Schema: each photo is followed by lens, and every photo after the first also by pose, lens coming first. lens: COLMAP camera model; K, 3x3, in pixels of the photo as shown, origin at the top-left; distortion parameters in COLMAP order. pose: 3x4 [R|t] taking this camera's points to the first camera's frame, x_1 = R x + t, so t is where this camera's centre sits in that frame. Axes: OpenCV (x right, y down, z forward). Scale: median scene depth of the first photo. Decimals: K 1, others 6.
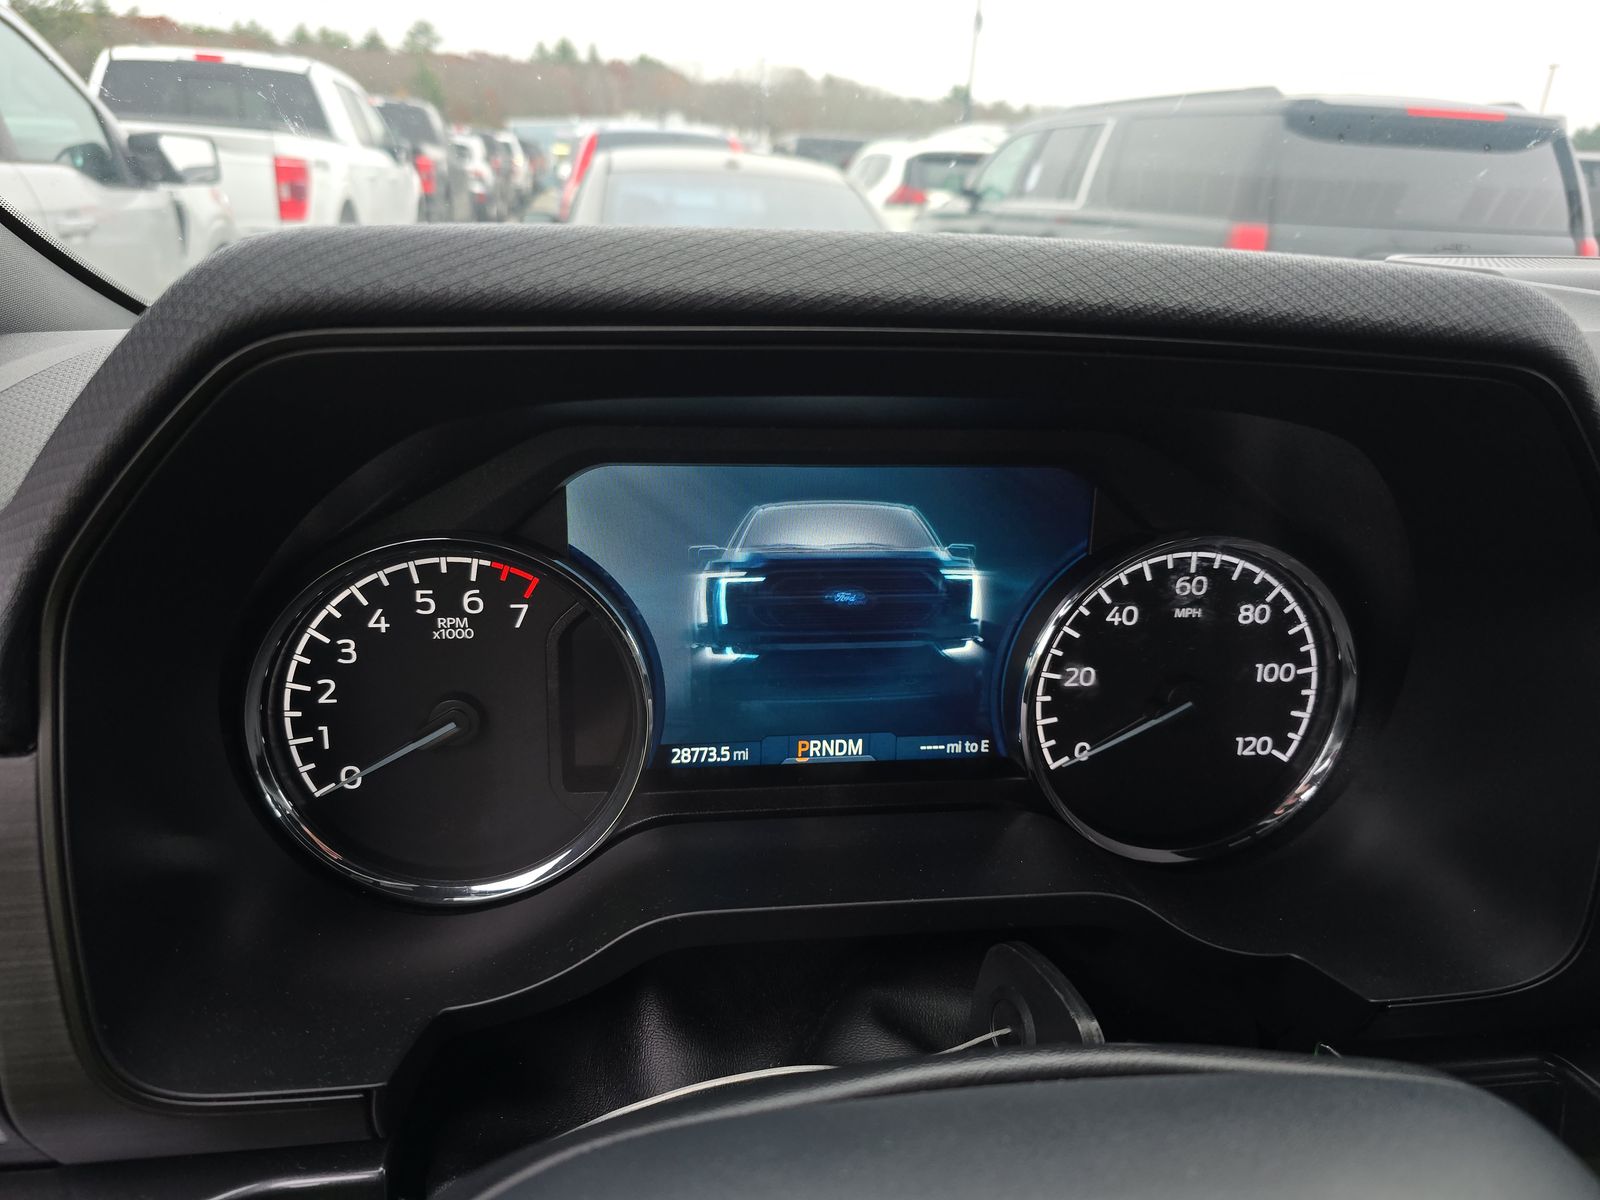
lens RADIAL K [[1094.0, 0, 796.7], [0, 1094.0, 603.7], [0, 0, 1]] dist [0.039139, -0.000234]
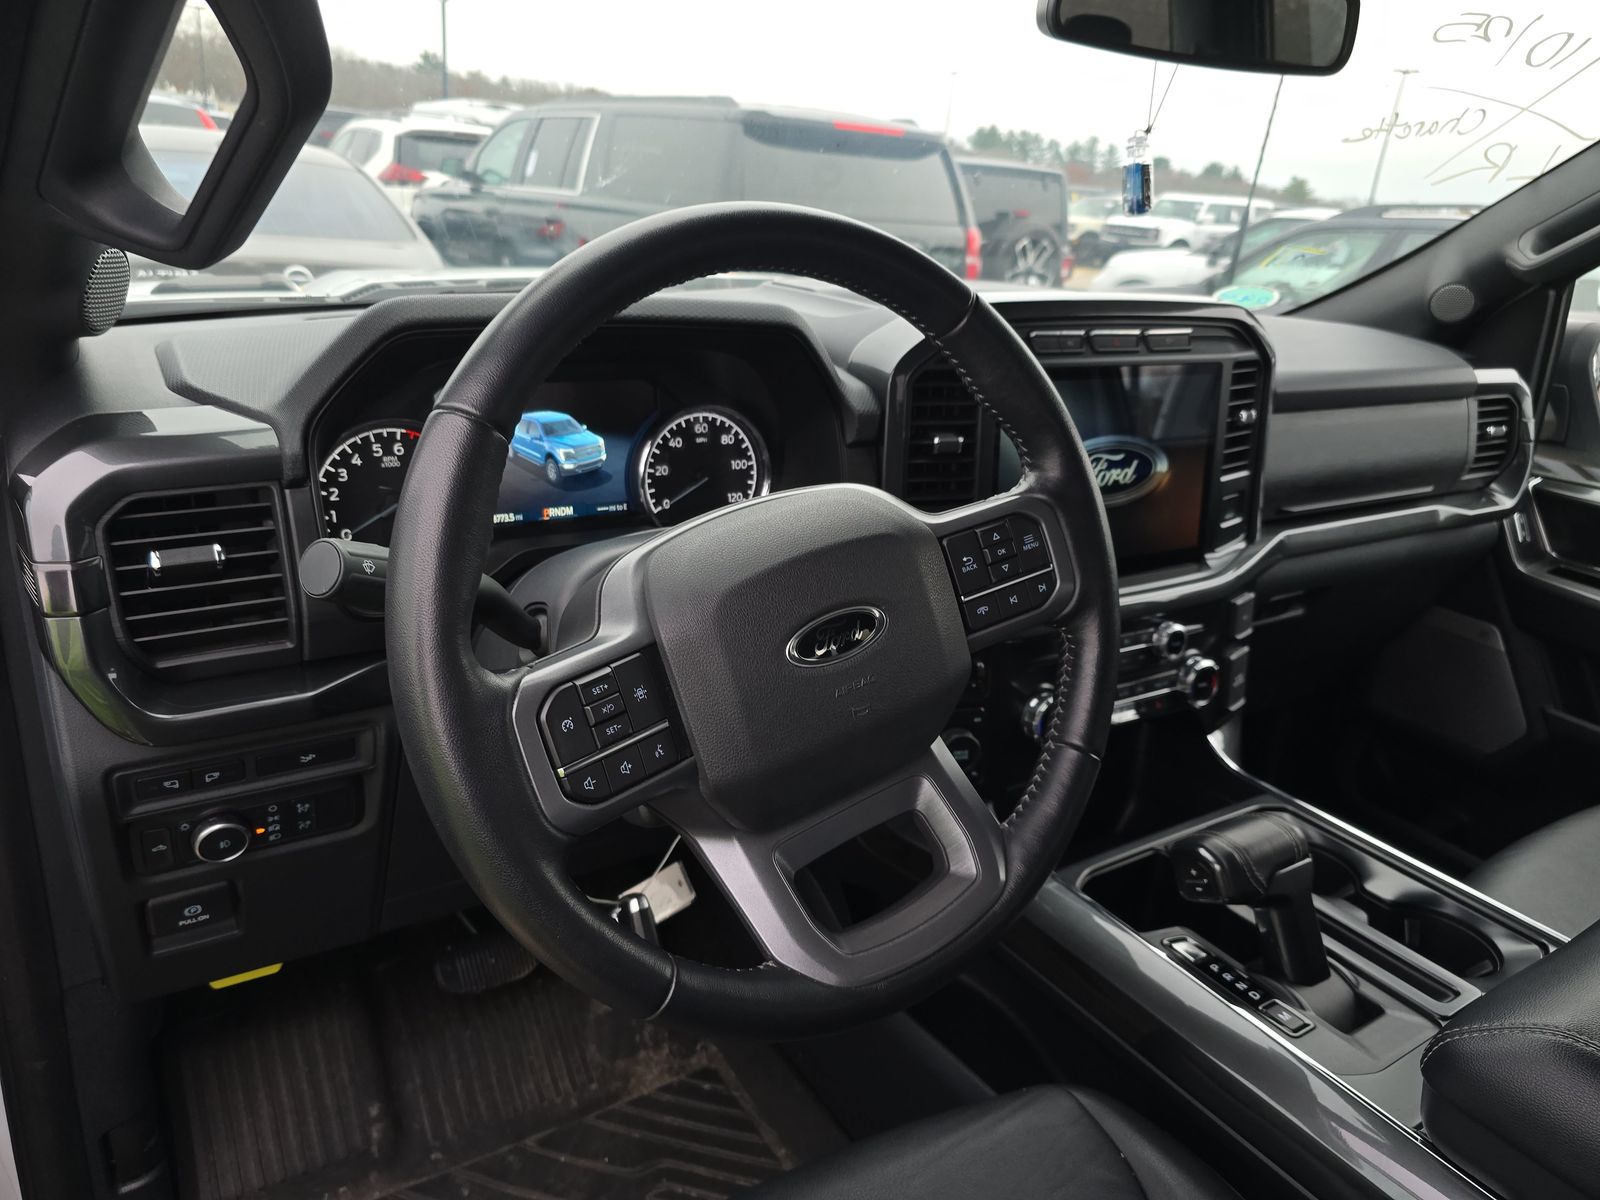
lens RADIAL K [[1072.0, 0, 795.9], [0, 1072.0, 598.4], [0, 0, 1]] dist [0.065776, -0.061396]
pose [[0.910358, -0.126697, 0.393950, -0.418066], [0.119276, 0.991913, 0.043377, 0.271739], [-0.396260, 0.007500, 0.918108, -1.215357]]
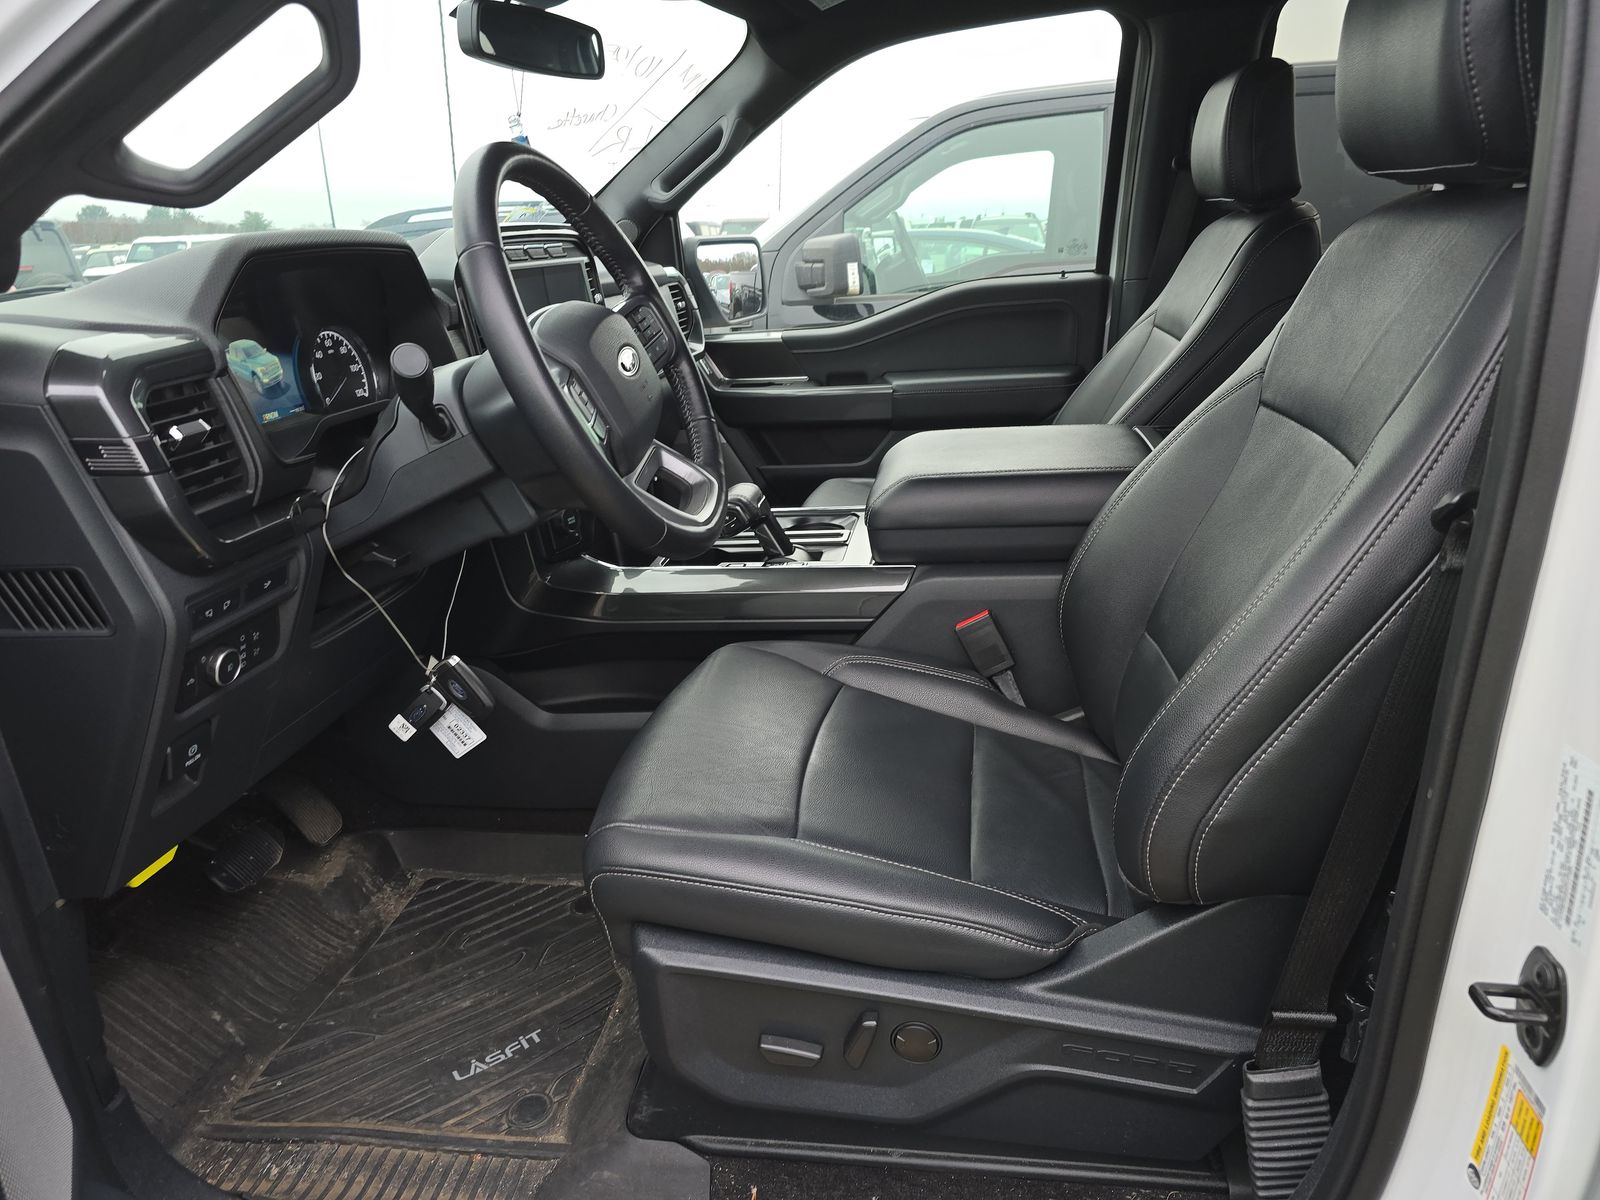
lens RADIAL K [[1072.0, 0, 795.9], [0, 1072.0, 598.4], [0, 0, 1]] dist [0.065776, -0.061396]
pose [[0.294139, -0.364371, 0.883582, -2.301352], [0.402713, 0.885655, 0.231165, 0.459376], [-0.866778, 0.287835, 0.407243, -1.257217]]
